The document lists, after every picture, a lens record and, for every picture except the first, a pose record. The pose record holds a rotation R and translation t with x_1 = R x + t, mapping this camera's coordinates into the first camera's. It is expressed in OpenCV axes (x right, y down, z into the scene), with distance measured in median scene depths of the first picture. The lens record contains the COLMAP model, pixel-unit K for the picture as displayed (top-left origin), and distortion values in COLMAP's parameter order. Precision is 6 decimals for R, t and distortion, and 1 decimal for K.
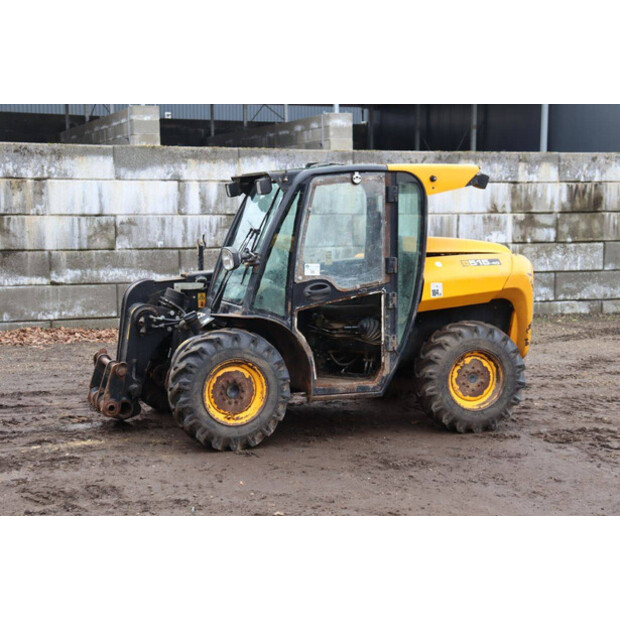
lens RADIAL K [[1100.1, 0, 315.7], [0, 1100.1, 299.0], [0, 0, 1]] dist [0.237776, 0.000000]
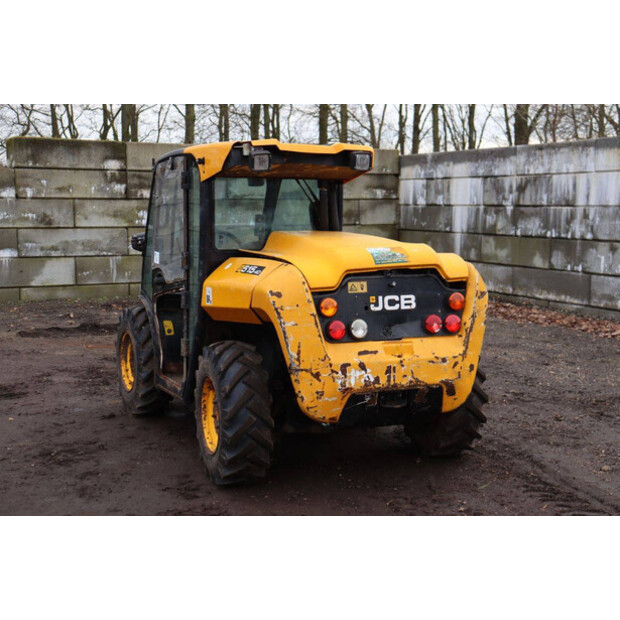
lens RADIAL K [[955.4, 0, 320.3], [0, 955.4, 313.1], [0, 0, 1]] dist [0.133510, 0.000000]
pose [[0.075653, 0.120930, -0.989774, 0.810284], [-0.091501, 0.989273, 0.113875, -0.083105], [0.992927, 0.081950, 0.085906, 1.001650]]
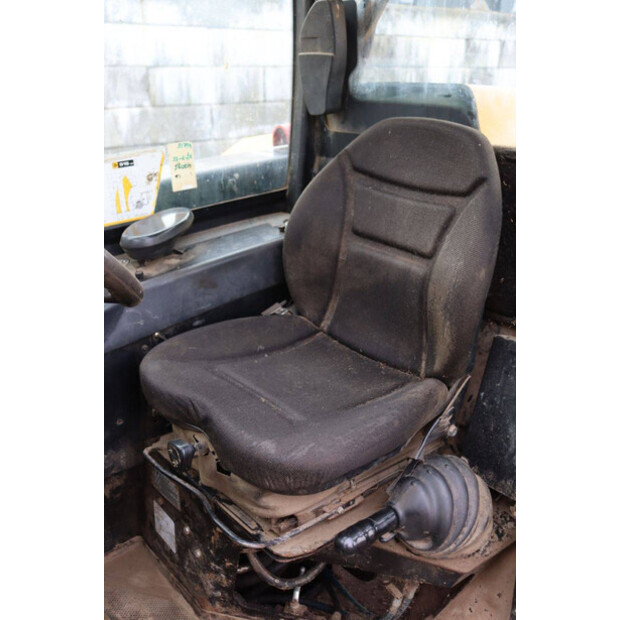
lens RADIAL K [[634.9, 0, 308.8], [0, 634.9, 313.2], [0, 0, 1]] dist [-0.043339, 0.000000]
pose [[0.952018, -0.112507, 0.284613, -0.009666], [0.030426, 0.960164, 0.277777, -0.048234], [-0.304527, -0.255788, 0.917516, 0.876028]]
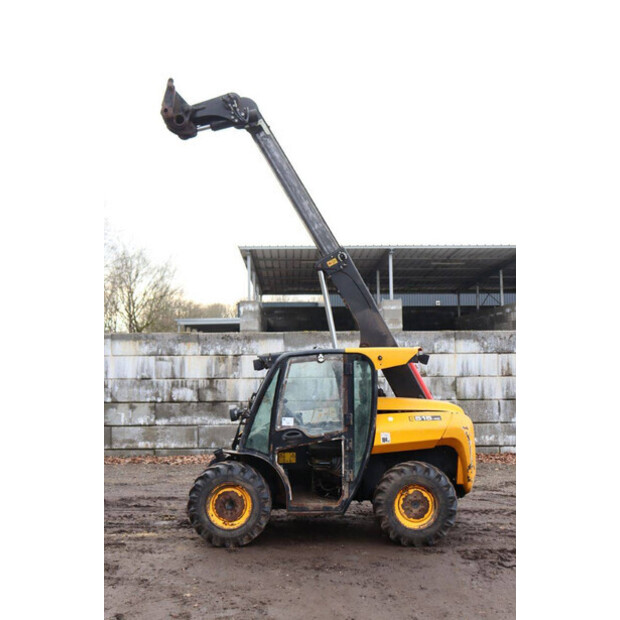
lens RADIAL K [[774.9, 0, 307.9], [0, 774.9, 312.6], [0, 0, 1]] dist [0.044566, 0.000000]
pose [[0.941538, -0.027120, -0.335814, 0.341578], [-0.023198, 0.989171, -0.144926, -0.019921], [0.336108, 0.144243, 0.930712, 0.038606]]
